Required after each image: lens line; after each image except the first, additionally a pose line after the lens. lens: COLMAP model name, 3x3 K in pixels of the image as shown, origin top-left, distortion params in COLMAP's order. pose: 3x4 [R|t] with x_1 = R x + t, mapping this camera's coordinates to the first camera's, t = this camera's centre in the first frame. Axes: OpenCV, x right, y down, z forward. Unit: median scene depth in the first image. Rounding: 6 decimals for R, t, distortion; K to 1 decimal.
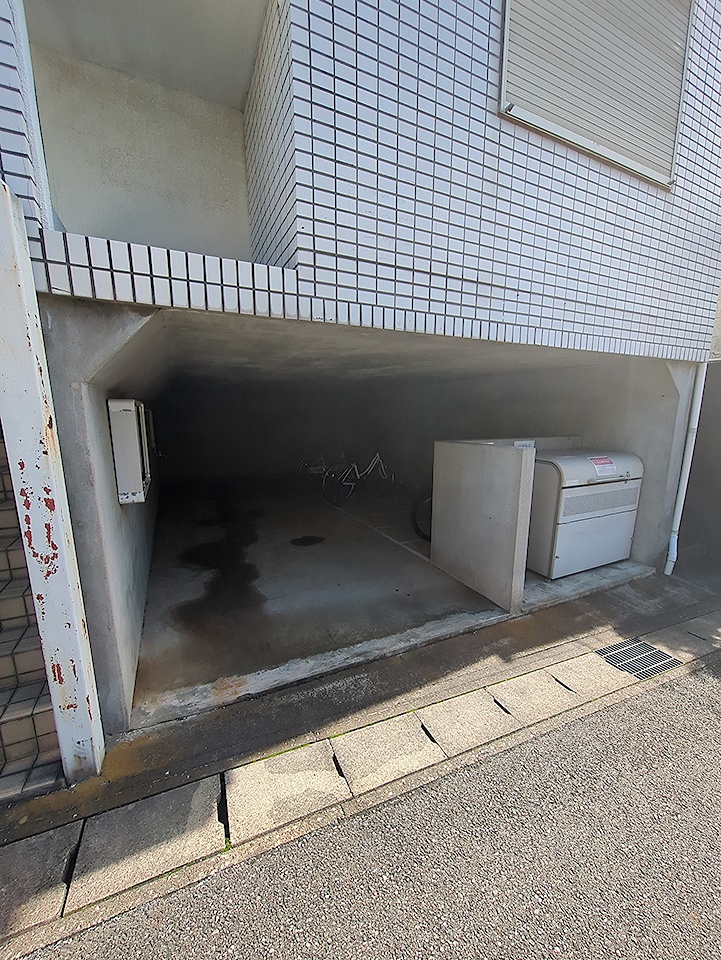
lens RADIAL K [[378.6, 0, 359.7], [0, 378.6, 483.5], [0, 0, 1]] dist [-0.003217, 0.000784]
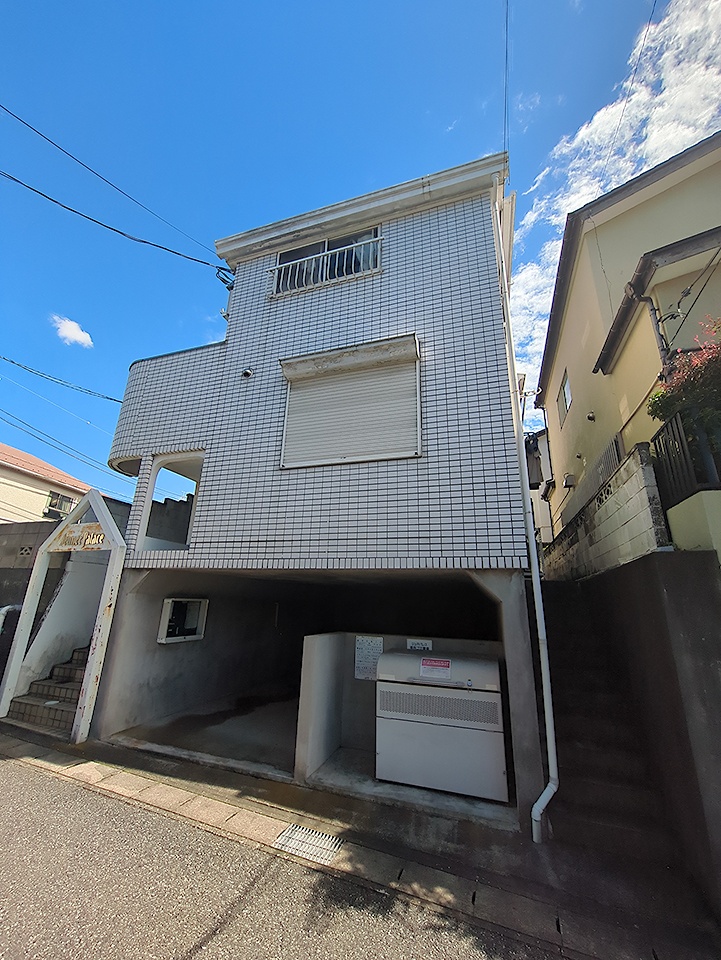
lens RADIAL K [[378.6, 0, 359.7], [0, 378.6, 483.5], [0, 0, 1]] dist [-0.003217, 0.000784]
pose [[0.716931, -0.186465, -0.671744, 1.819470], [-0.160613, 0.893467, -0.419429, -0.041162], [0.678390, 0.408592, 0.610606, -0.004100]]
